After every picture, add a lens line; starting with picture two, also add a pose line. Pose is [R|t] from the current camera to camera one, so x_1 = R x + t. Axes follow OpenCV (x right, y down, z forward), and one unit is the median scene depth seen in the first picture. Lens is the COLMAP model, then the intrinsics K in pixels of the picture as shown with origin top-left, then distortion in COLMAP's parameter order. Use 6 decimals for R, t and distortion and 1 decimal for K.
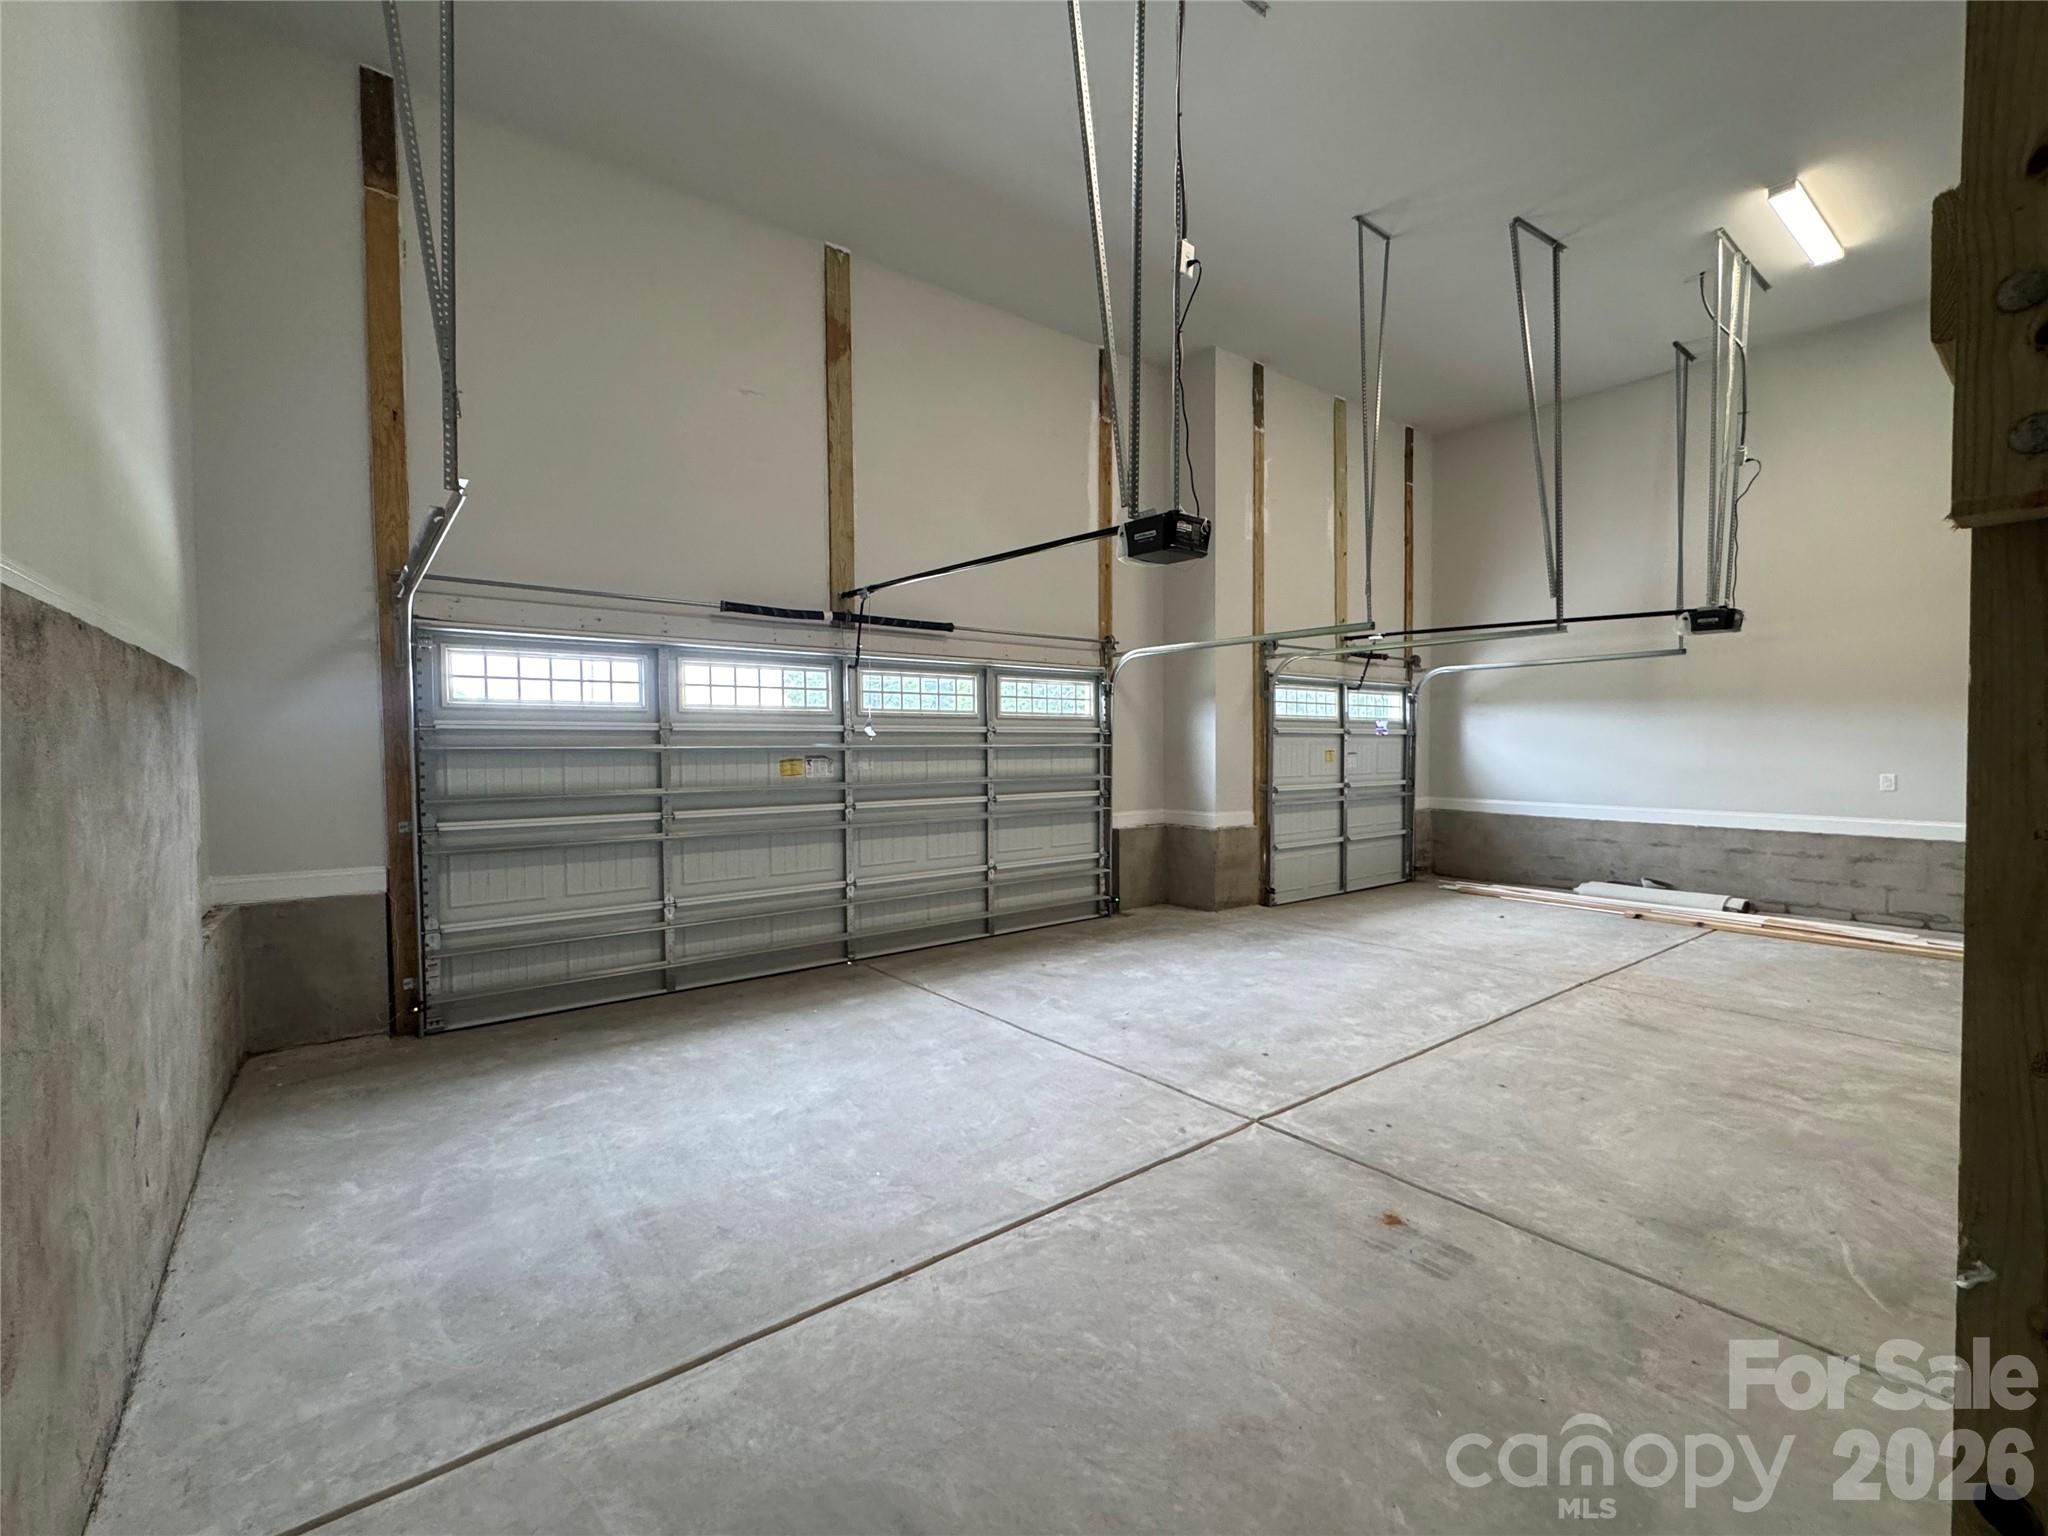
lens RADIAL K [[818.7, 0, 1024.0], [0, 818.7, 768.0], [0, 0, 1]] dist [-0.003160, -0.000220]
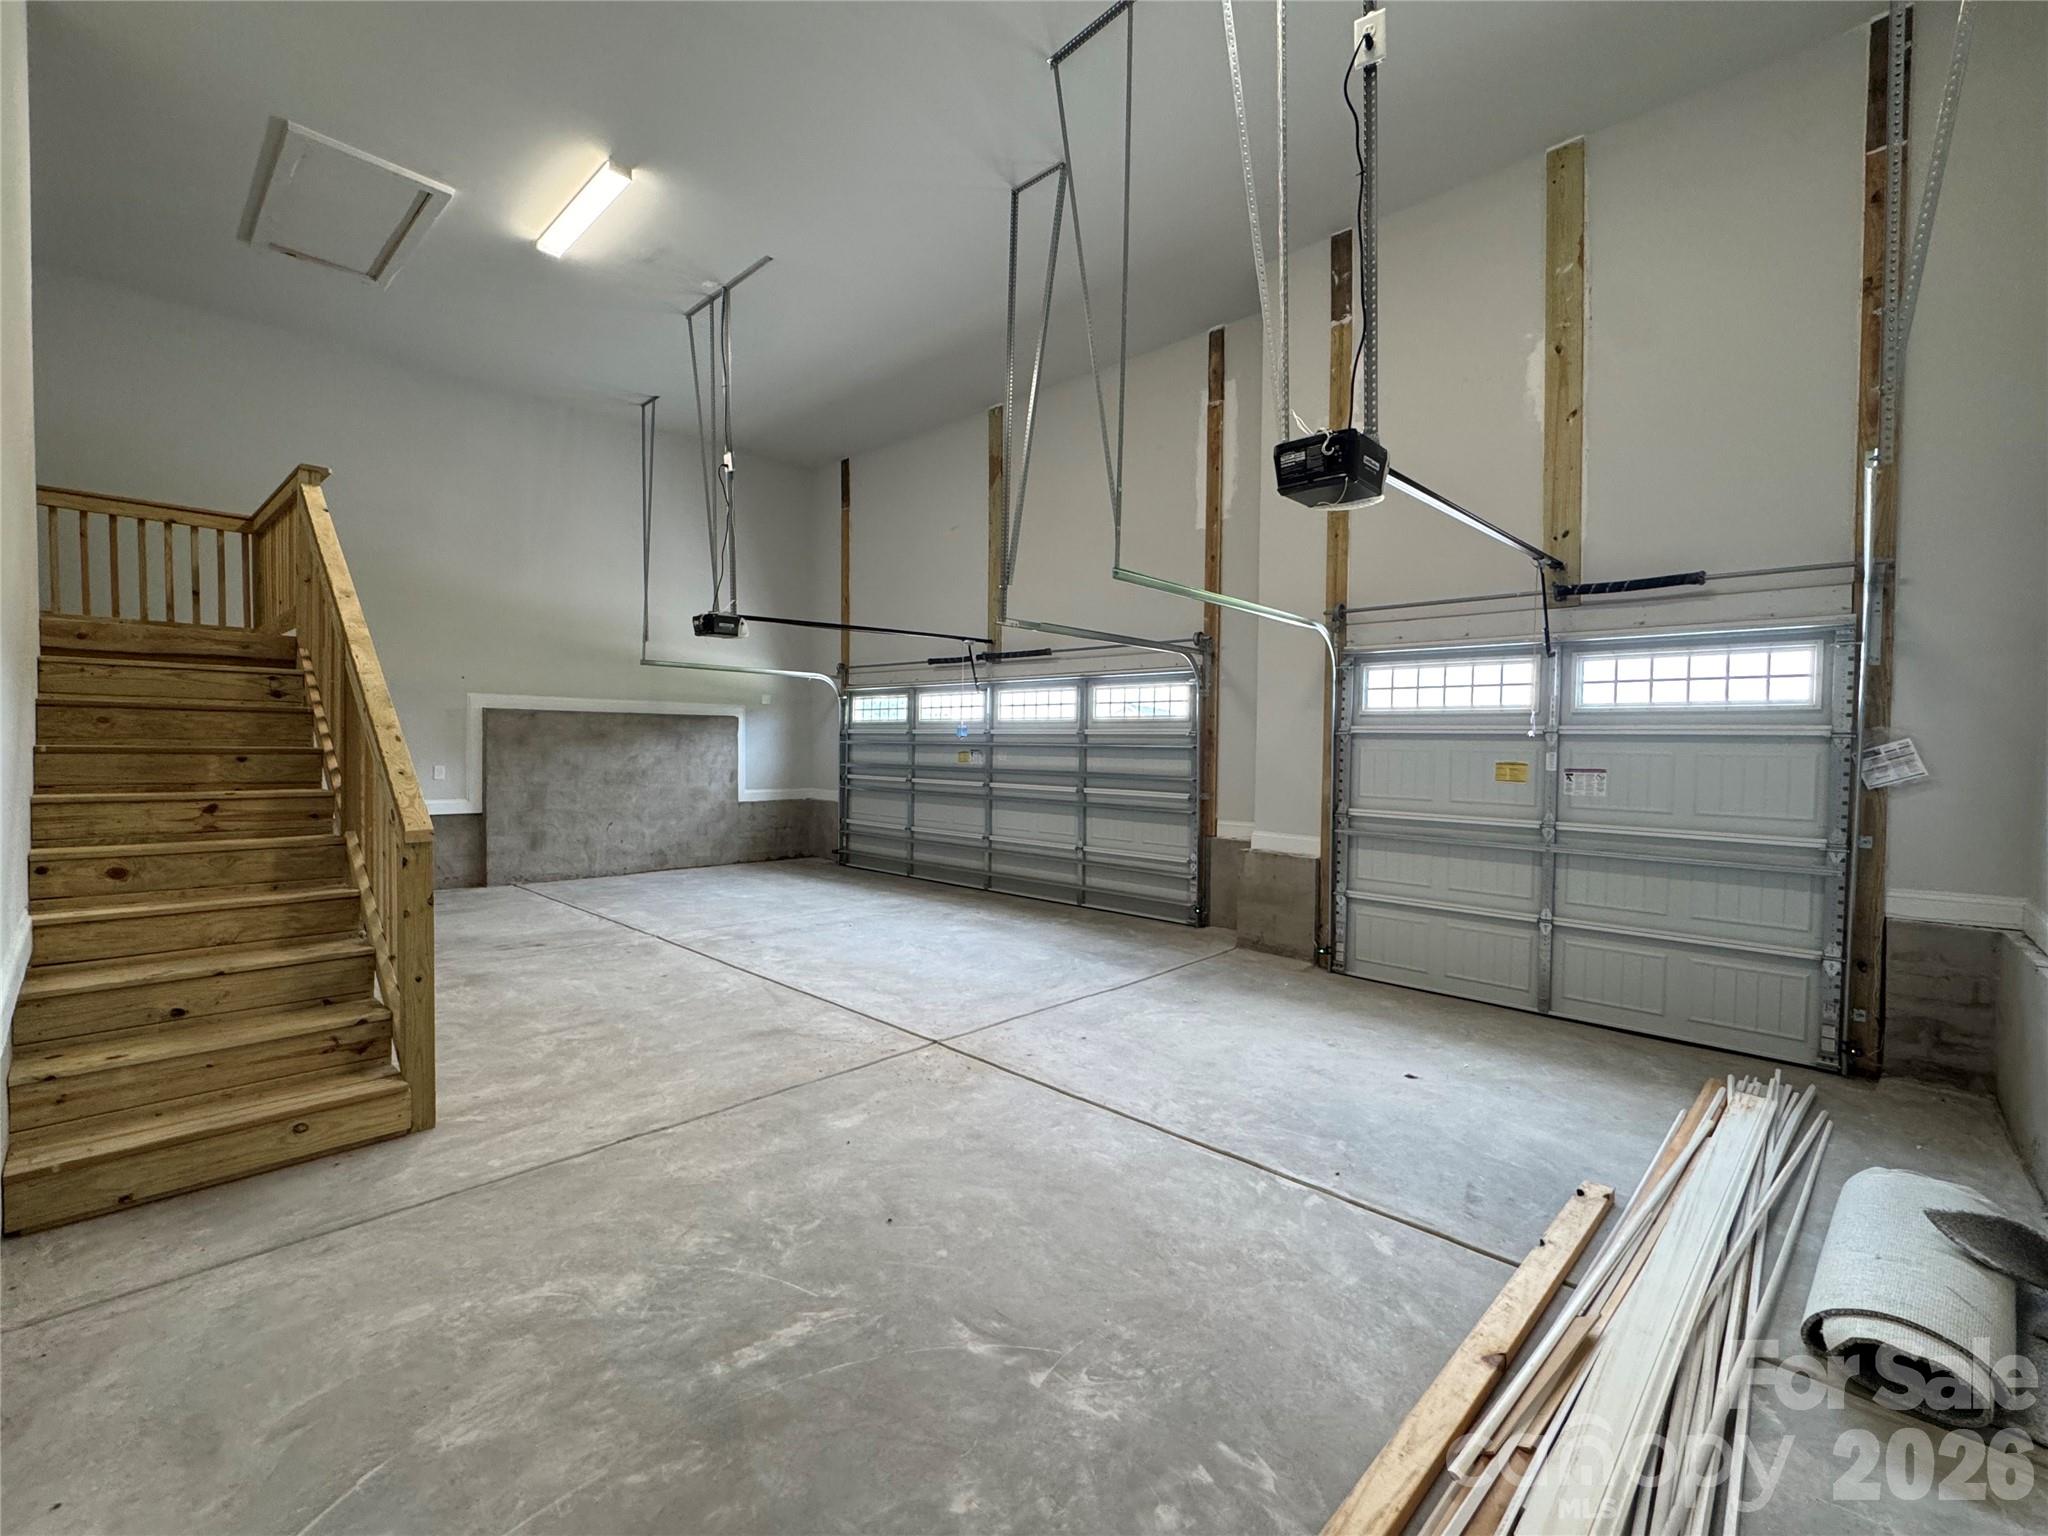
lens RADIAL K [[819.1, 0, 1025.6], [0, 819.1, 748.9], [0, 0, 1]] dist [0.013525, -0.000026]
pose [[0.216483, 0.014118, -0.976184, 1.232998], [-0.041474, 0.999126, 0.005252, -0.027491], [0.975405, 0.039349, 0.216880, 0.744558]]
